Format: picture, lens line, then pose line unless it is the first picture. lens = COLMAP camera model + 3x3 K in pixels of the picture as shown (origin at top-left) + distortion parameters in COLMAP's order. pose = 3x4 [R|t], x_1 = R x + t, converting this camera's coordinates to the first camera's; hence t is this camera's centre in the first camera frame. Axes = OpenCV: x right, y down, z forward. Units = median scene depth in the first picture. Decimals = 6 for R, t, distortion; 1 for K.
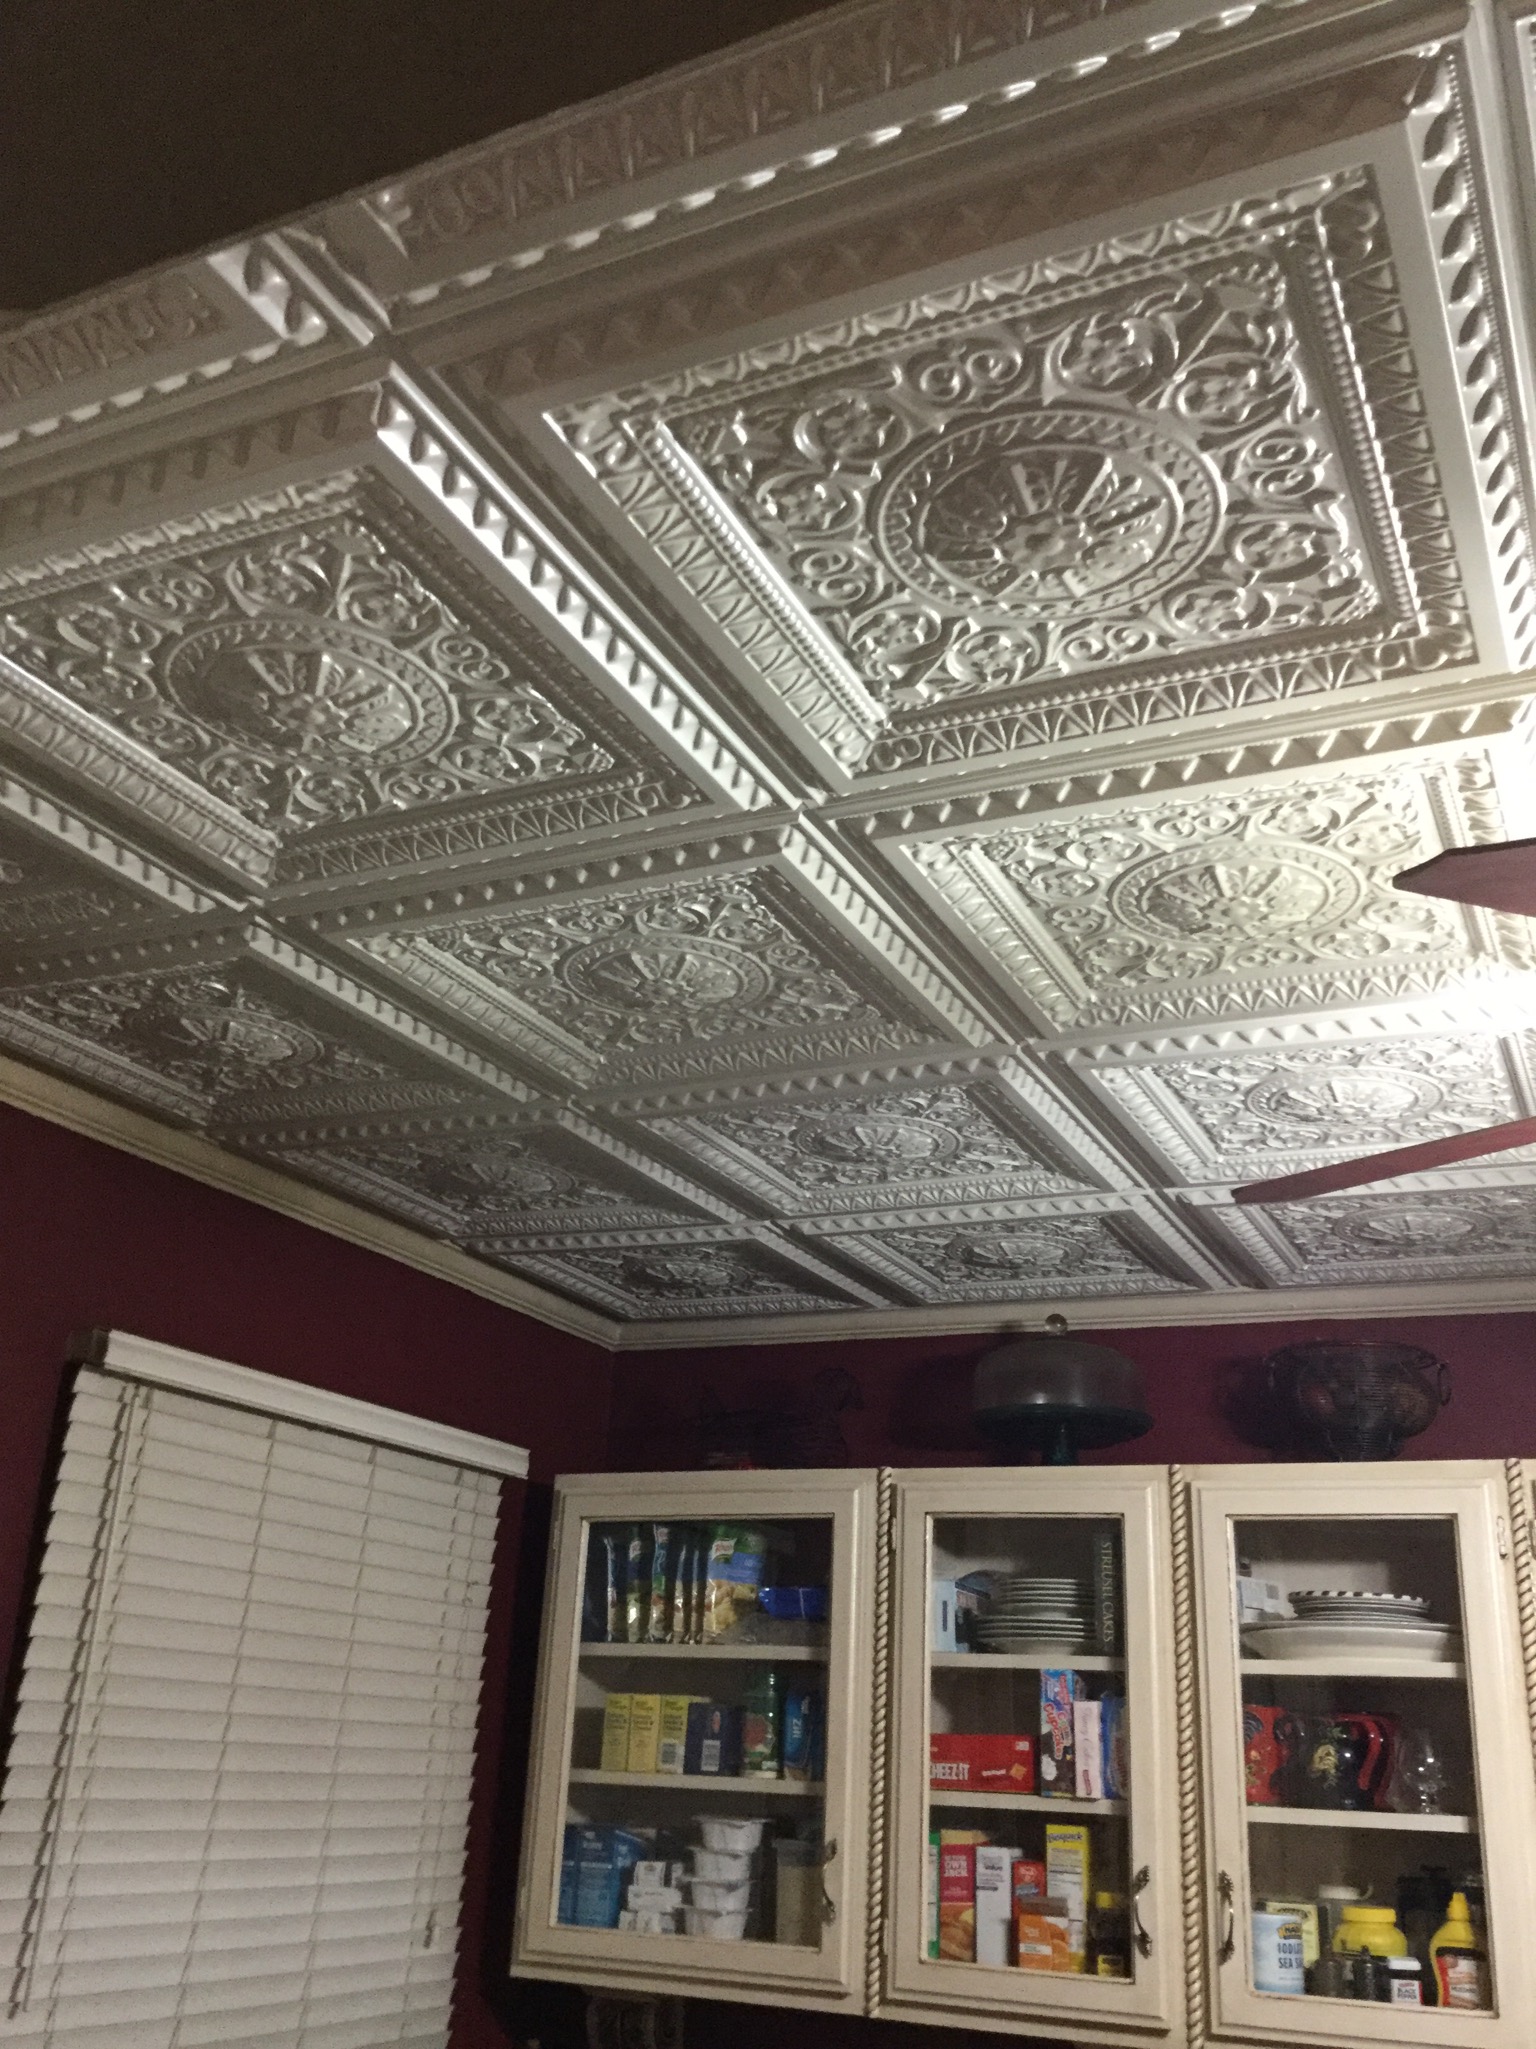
lens RADIAL K [[1866.4, 0, 768.4], [0, 1866.4, 1054.2], [0, 0, 1]] dist [0.155915, -0.281074]
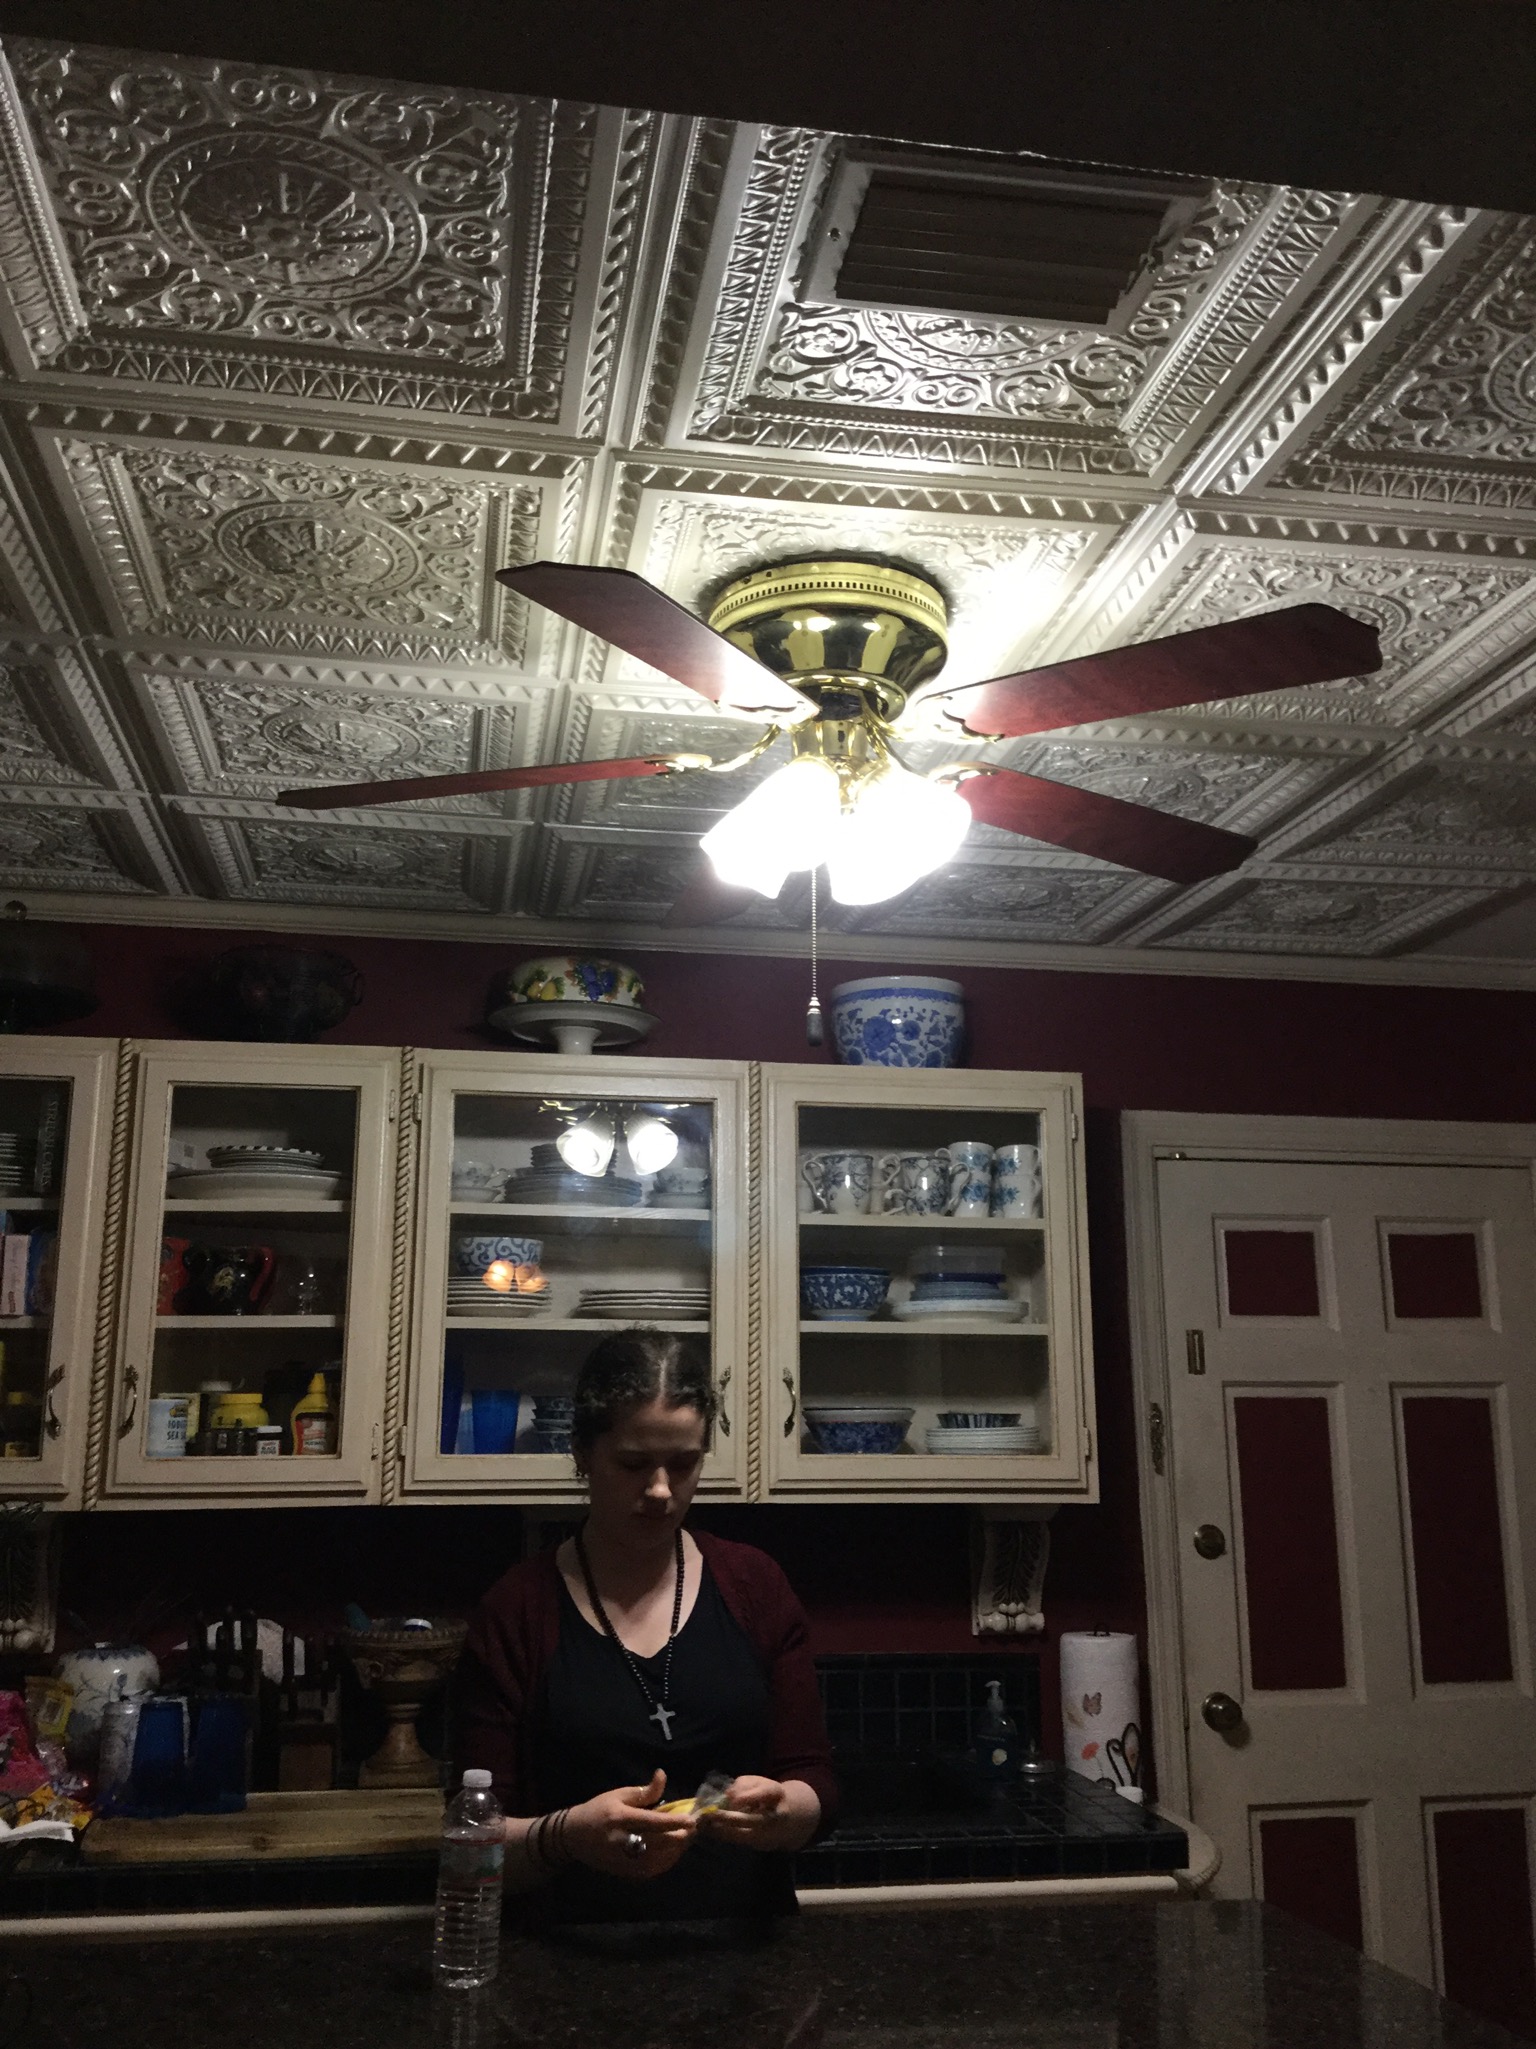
lens RADIAL K [[1848.1, 0, 768.0], [0, 1848.1, 1024.5], [0, 0, 1]] dist [0.139794, -0.248204]
pose [[0.815587, 0.078103, 0.573340, -0.138576], [-0.169048, 0.979782, 0.107004, 0.027956], [-0.553390, -0.184193, 0.812300, -0.150541]]
